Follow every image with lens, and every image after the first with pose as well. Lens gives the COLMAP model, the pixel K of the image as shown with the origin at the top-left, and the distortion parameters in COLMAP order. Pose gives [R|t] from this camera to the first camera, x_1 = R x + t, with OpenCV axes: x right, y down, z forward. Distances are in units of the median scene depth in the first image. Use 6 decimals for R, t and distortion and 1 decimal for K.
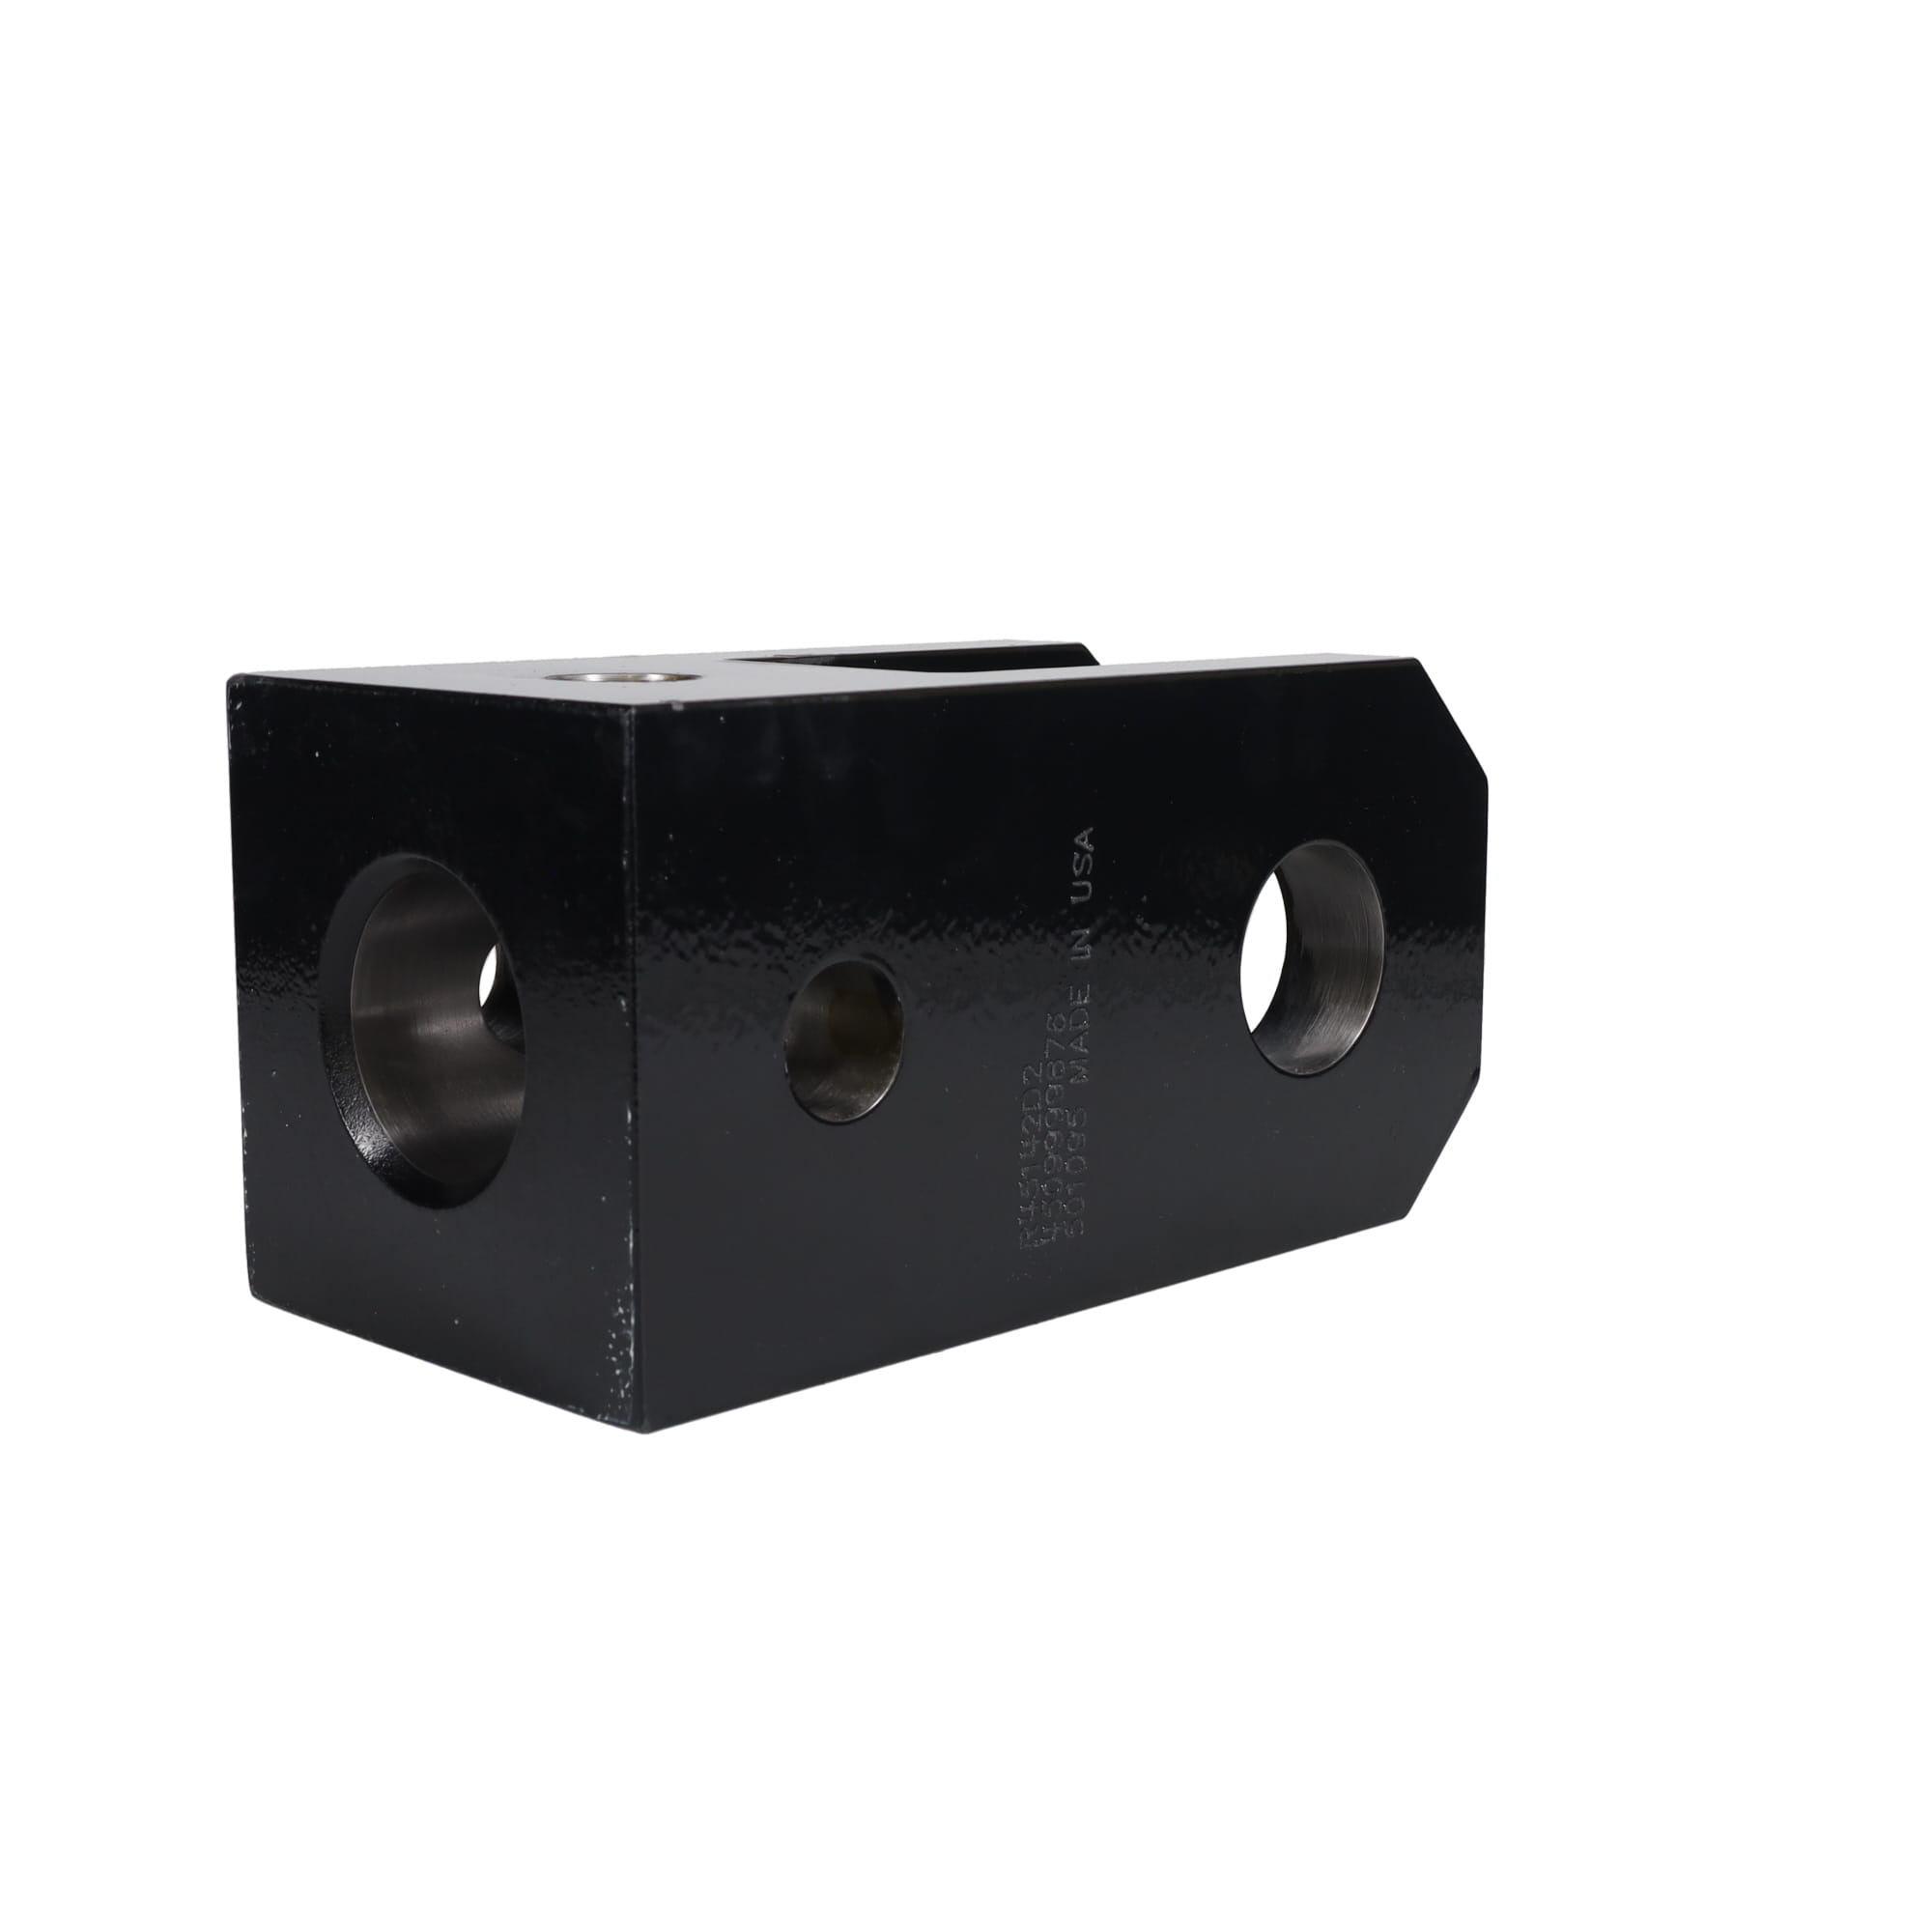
lens RADIAL K [[2701.3, 0, 972.5], [0, 2701.3, 976.5], [0, 0, 1]] dist [0.188201, 0.000000]
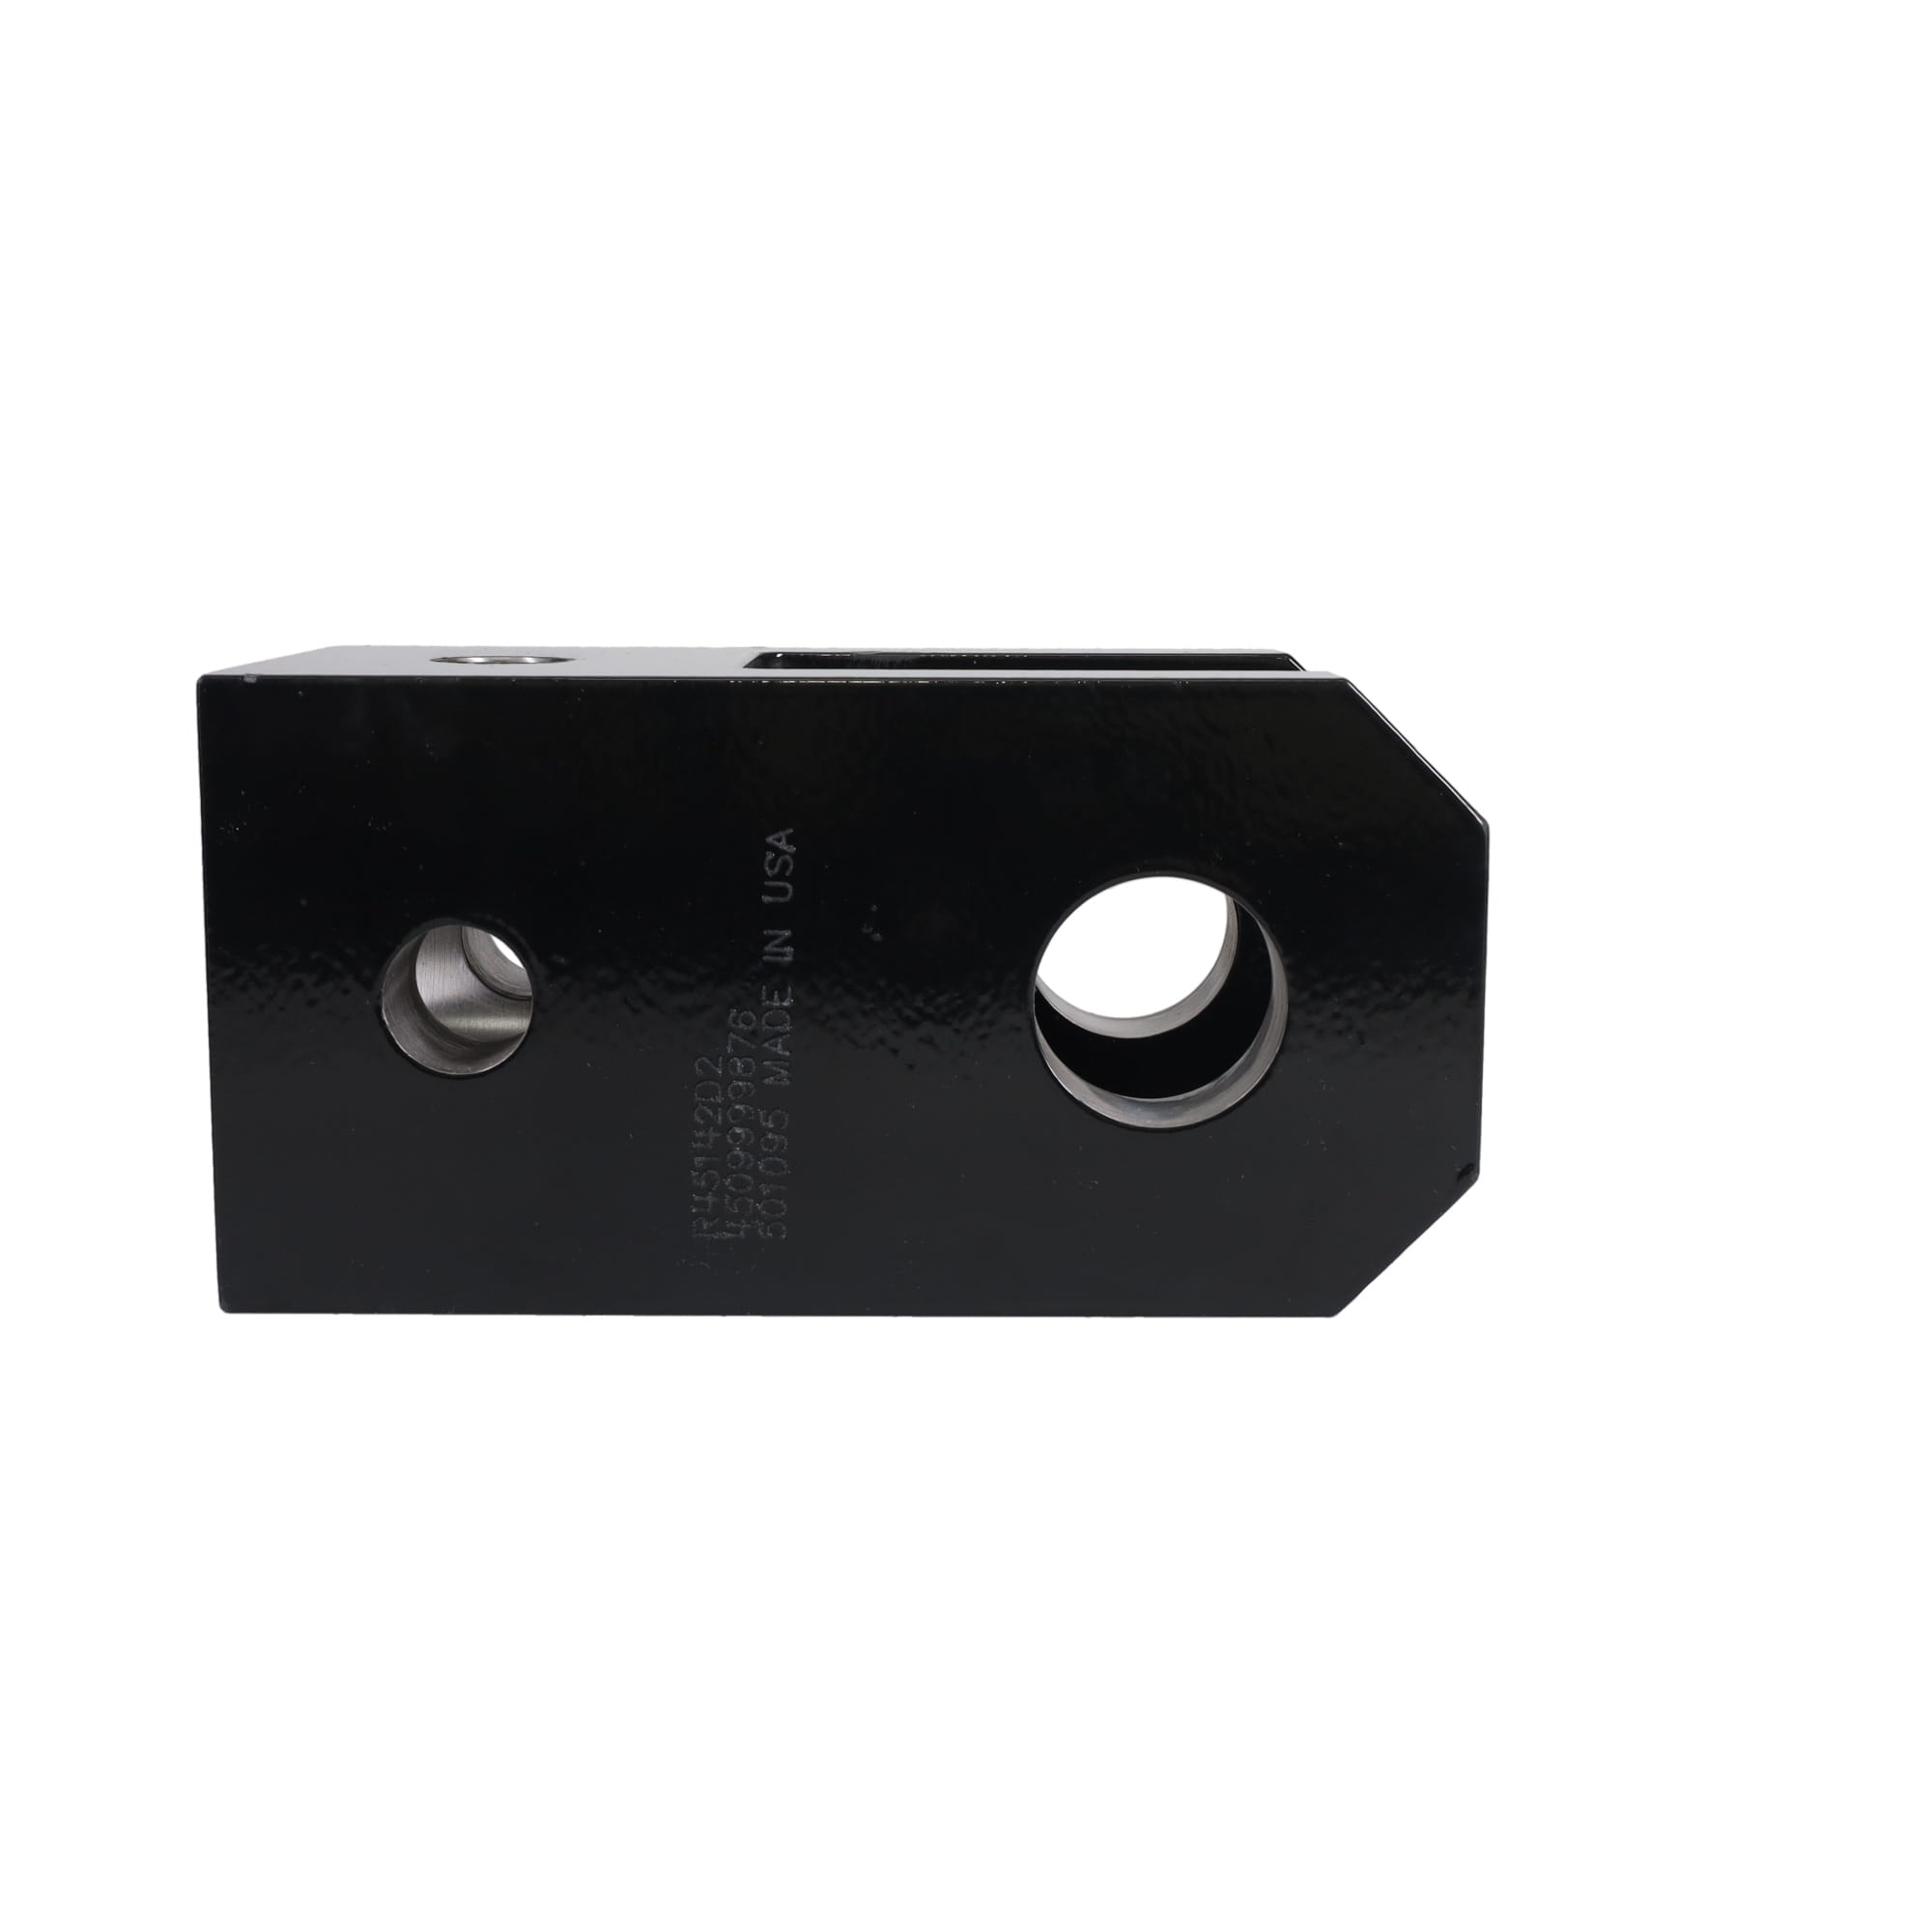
lens RADIAL K [[2701.3, 0, 958.9], [0, 2701.3, 958.2], [0, 0, 1]] dist [0.188201, 0.000000]
pose [[0.707836, 0.114738, -0.696996, 0.783208], [-0.115591, 0.992233, 0.045951, -0.060796], [0.696855, 0.048041, 0.715601, 0.337719]]
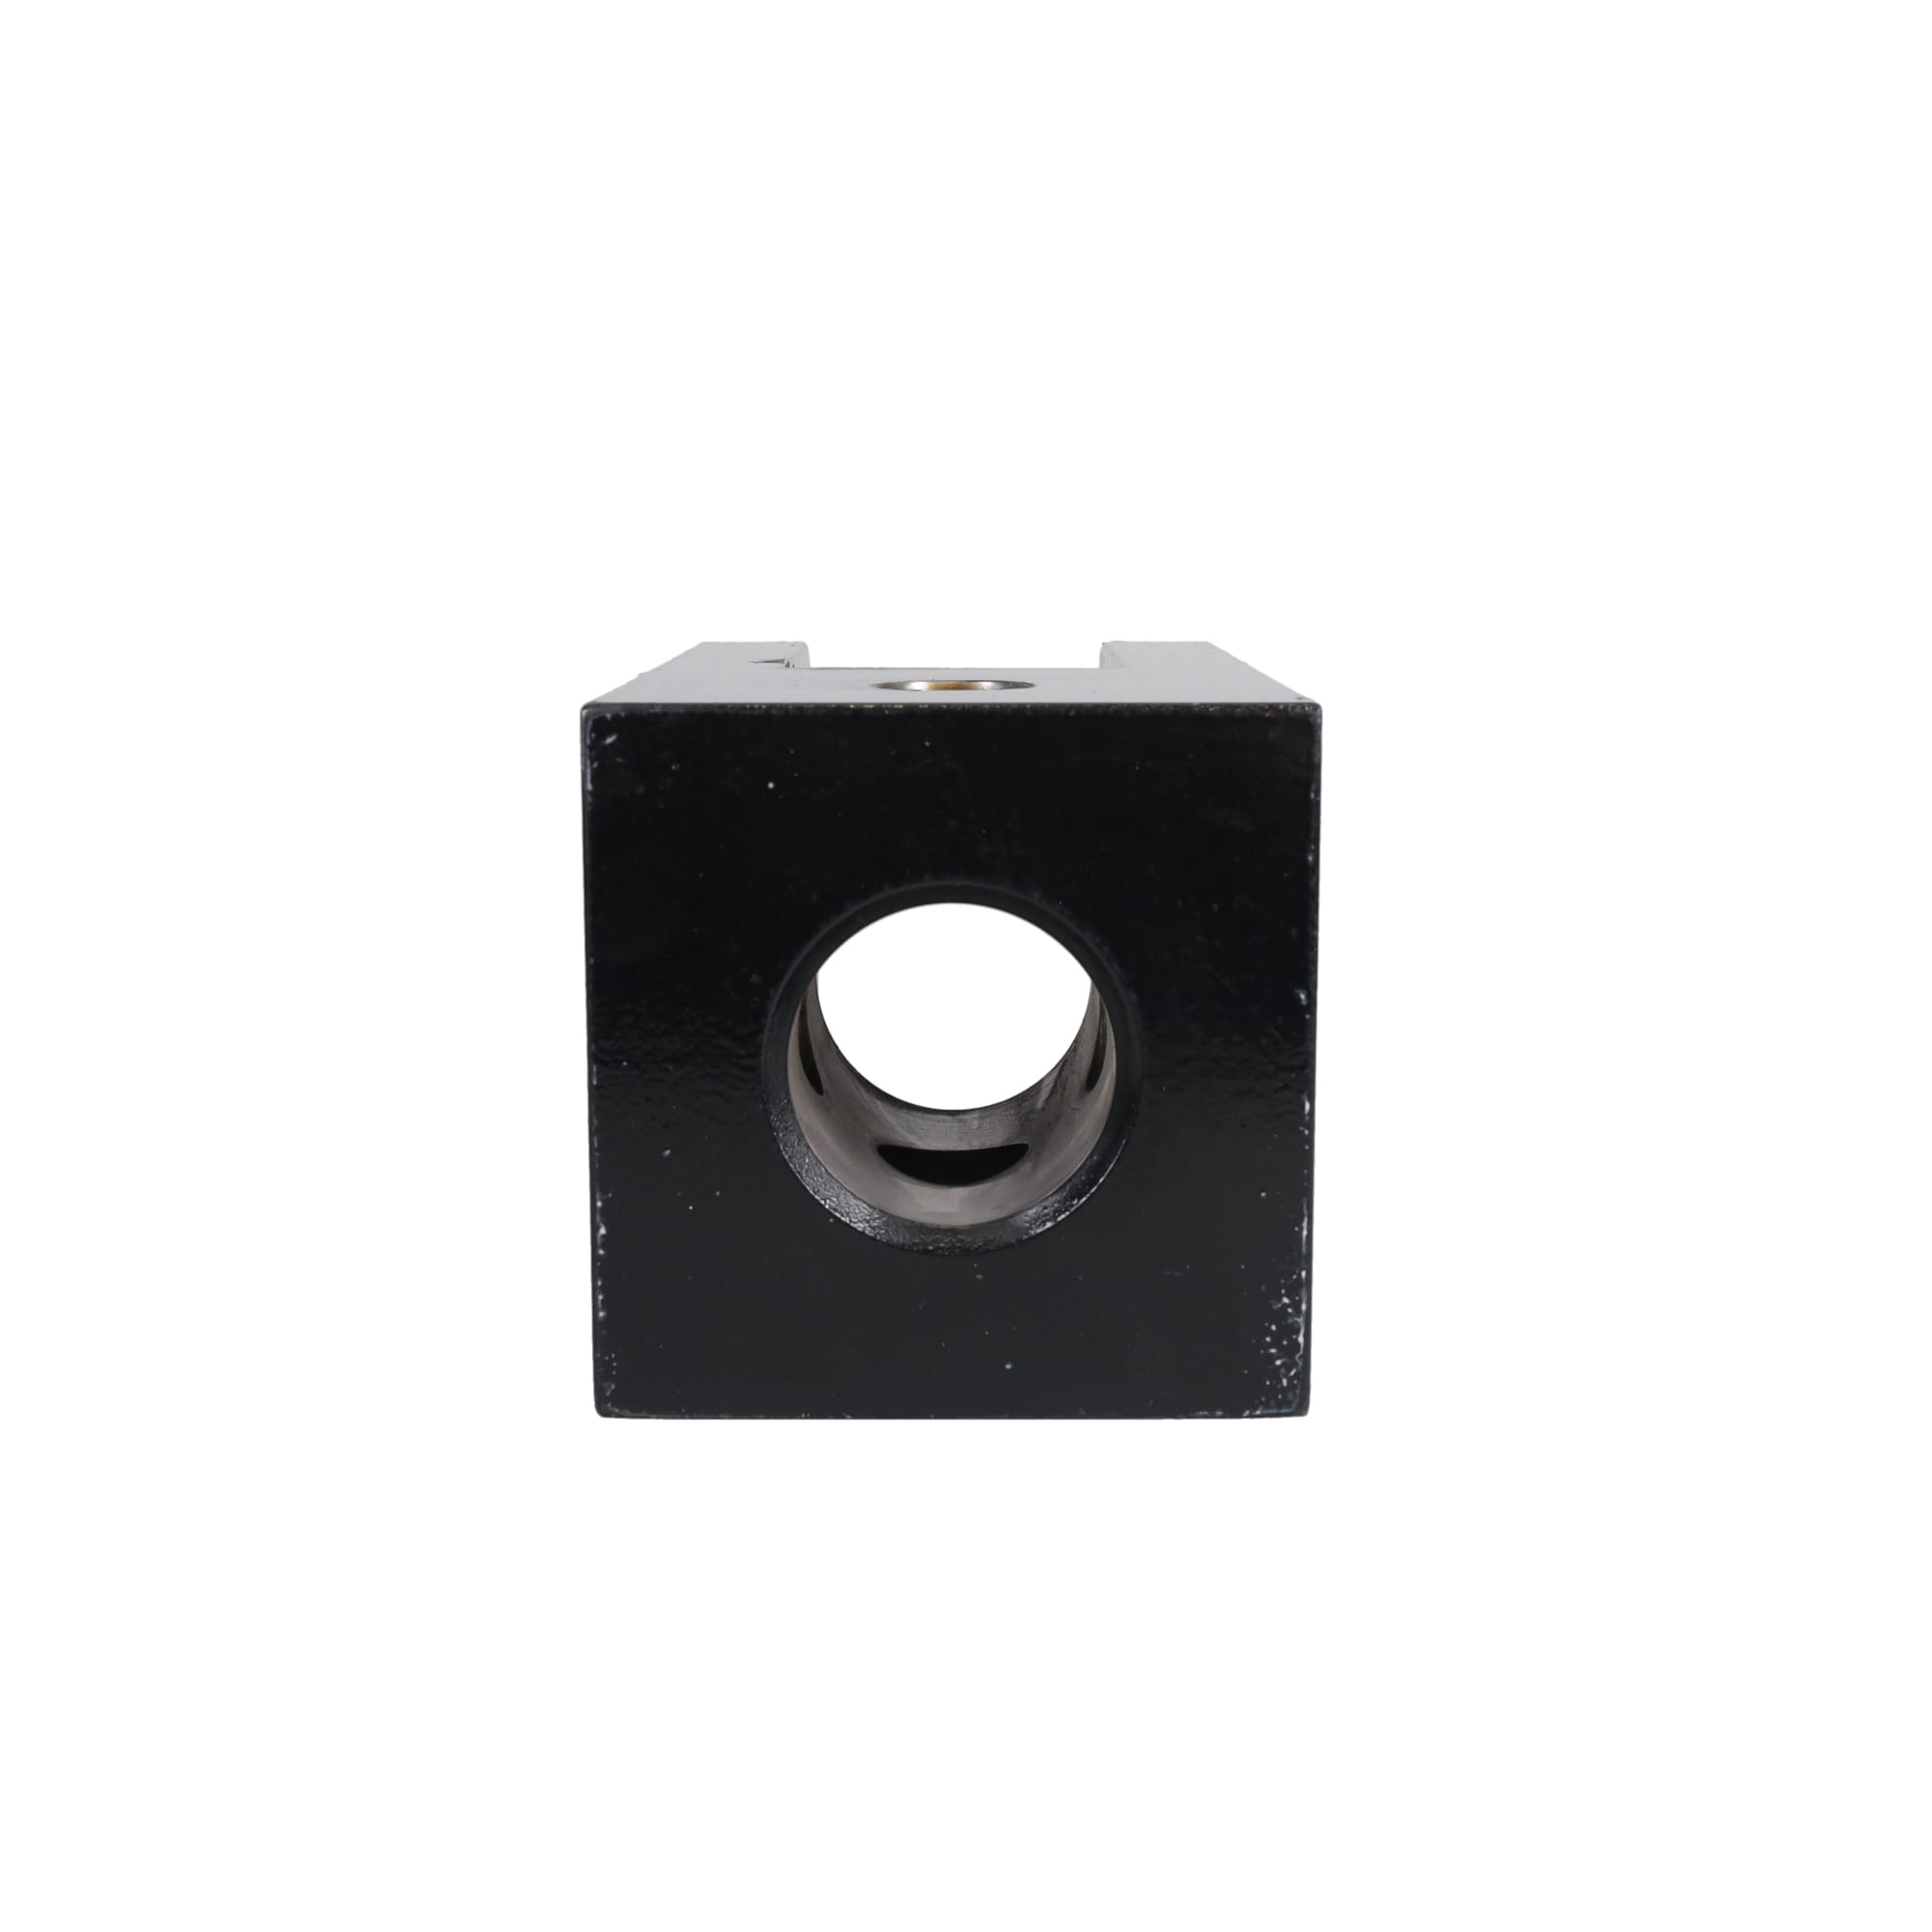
lens RADIAL K [[2701.3, 0, 968.9], [0, 2701.3, 977.9], [0, 0, 1]] dist [0.188201, 0.000000]
pose [[0.713087, -0.113524, 0.691823, -0.718832], [0.115256, 0.992359, 0.044041, -0.043847], [-0.691537, 0.048332, 0.720722, 0.274772]]
